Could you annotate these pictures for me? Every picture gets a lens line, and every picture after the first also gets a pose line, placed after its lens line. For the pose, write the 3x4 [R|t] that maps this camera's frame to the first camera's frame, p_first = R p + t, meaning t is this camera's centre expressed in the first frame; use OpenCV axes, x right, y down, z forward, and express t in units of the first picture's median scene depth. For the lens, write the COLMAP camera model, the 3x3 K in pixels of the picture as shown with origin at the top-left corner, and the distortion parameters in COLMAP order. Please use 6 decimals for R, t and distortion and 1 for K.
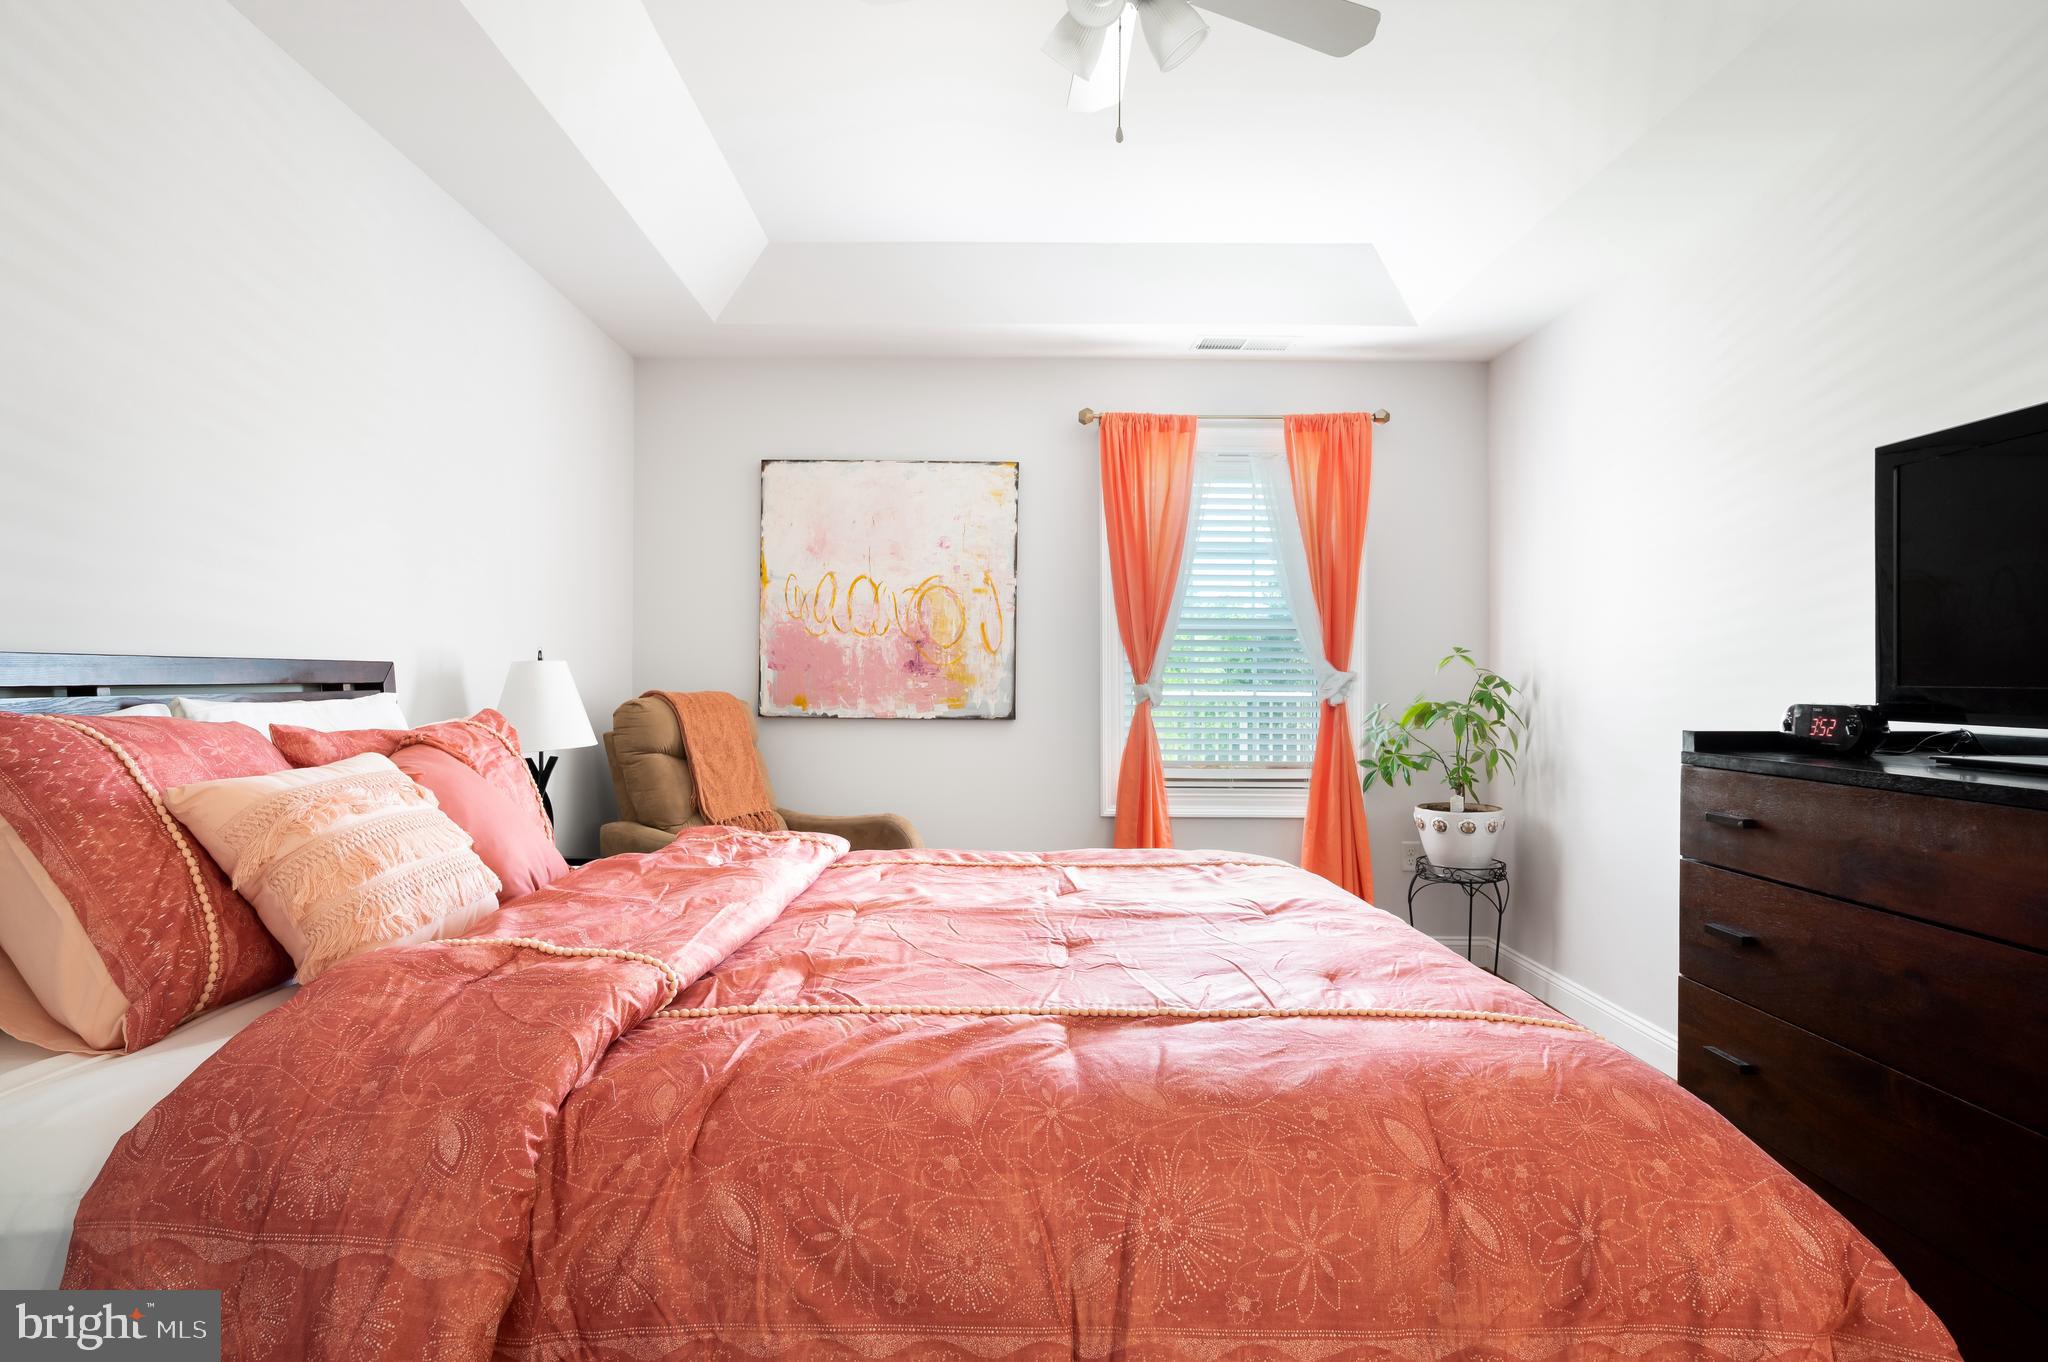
lens RADIAL K [[1067.6, 0, 1022.1], [0, 1067.6, 676.8], [0, 0, 1]] dist [-0.000563, -0.000962]
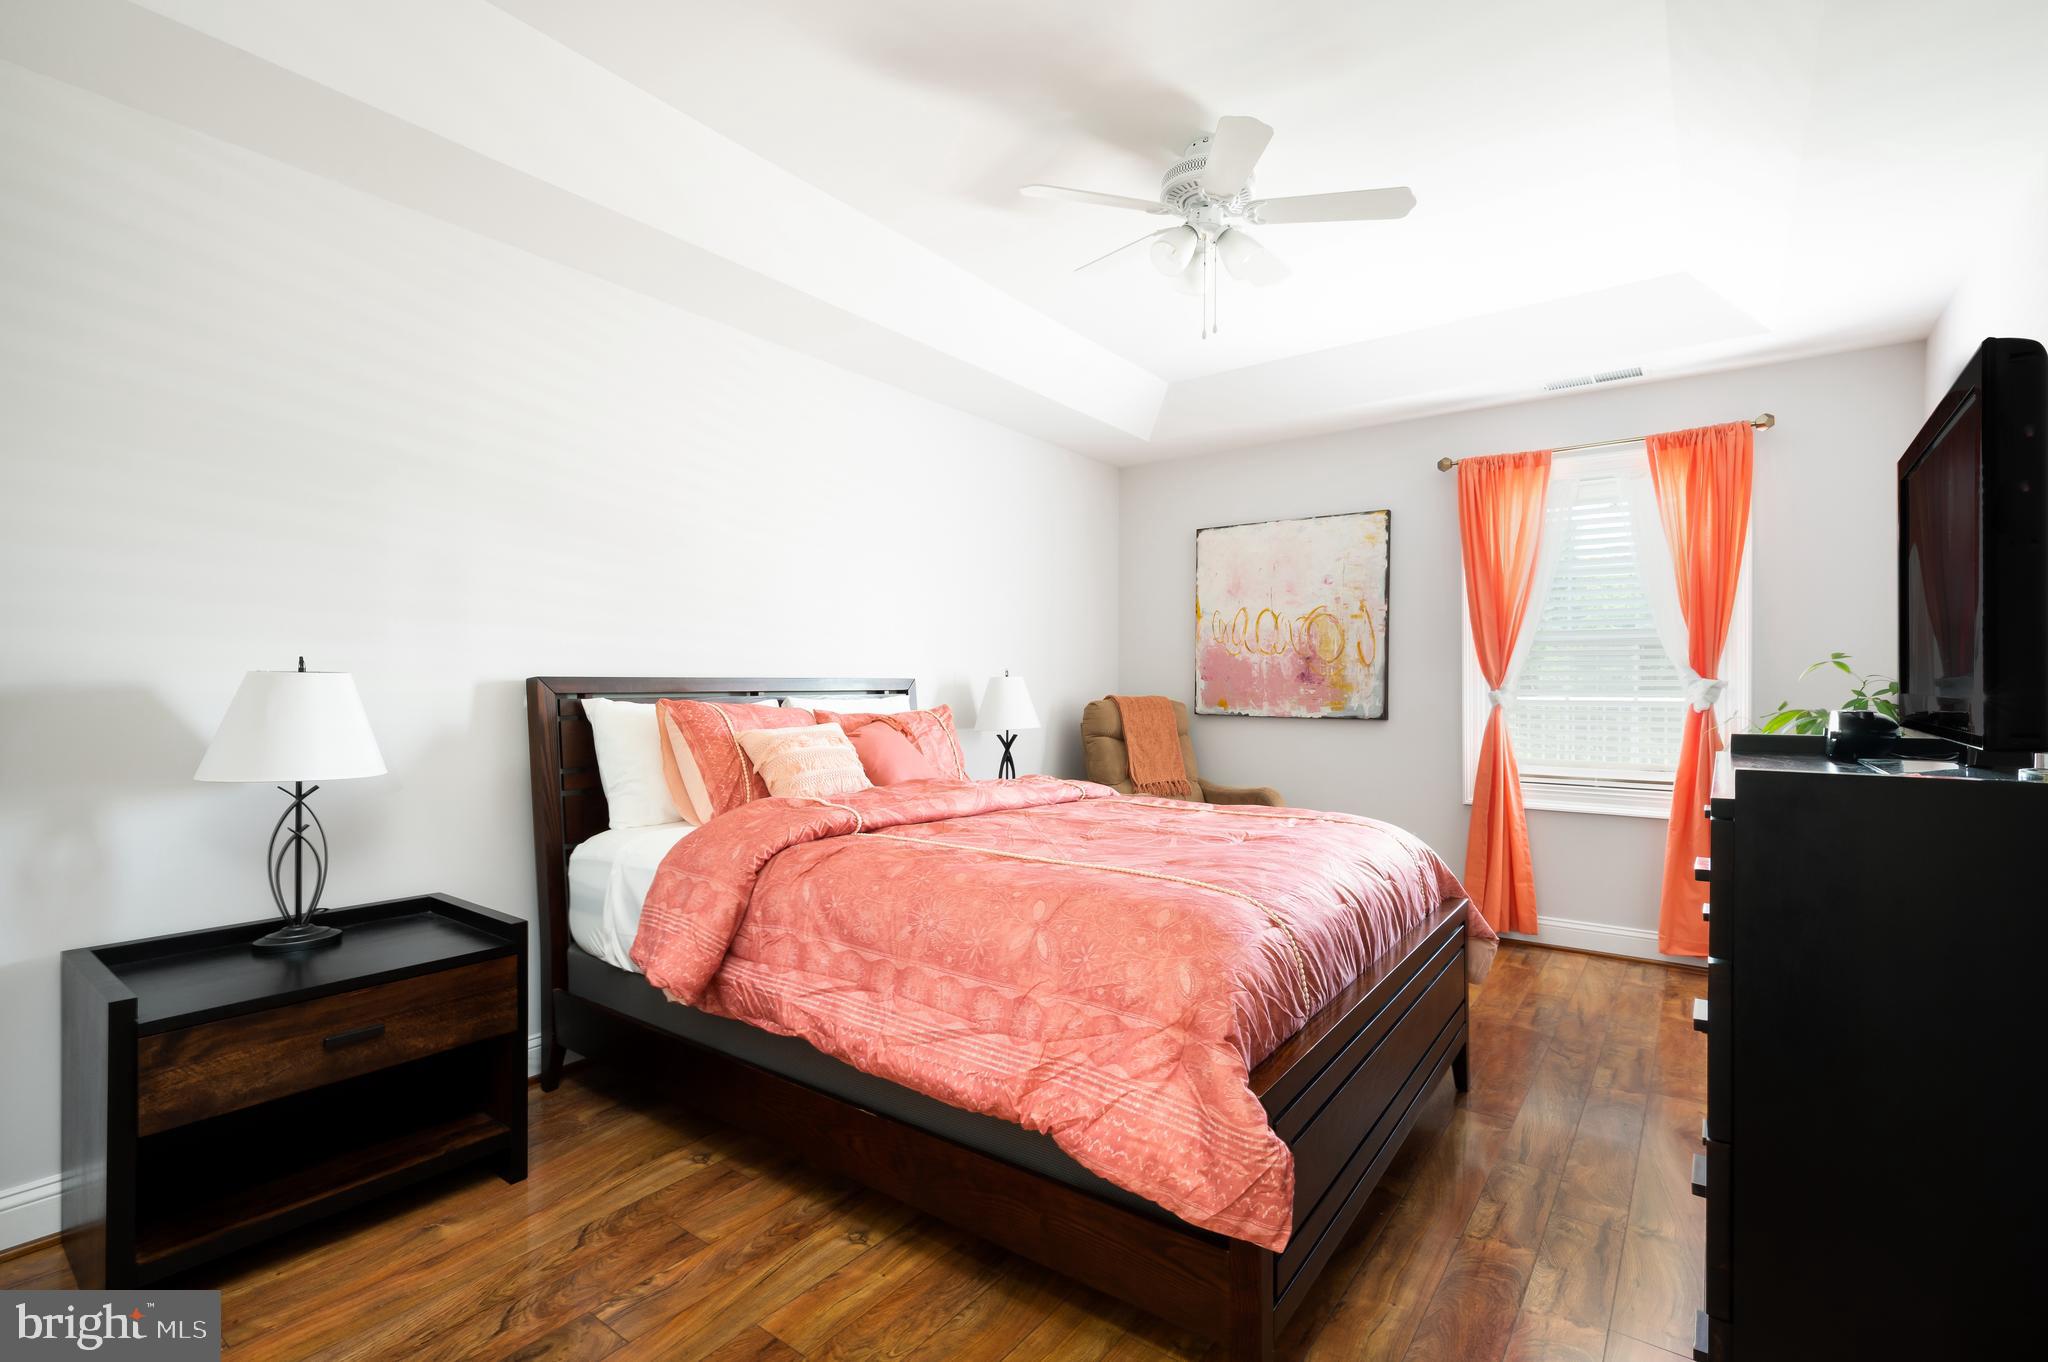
lens RADIAL K [[916.4, 0, 1025.2], [0, 916.4, 691.8], [0, 0, 1]] dist [-0.001543, -0.000733]
pose [[0.804420, 0.000905, -0.594060, 0.289275], [0.003735, 0.999971, 0.006581, -0.000684], [0.594049, -0.007513, 0.804394, -0.094120]]
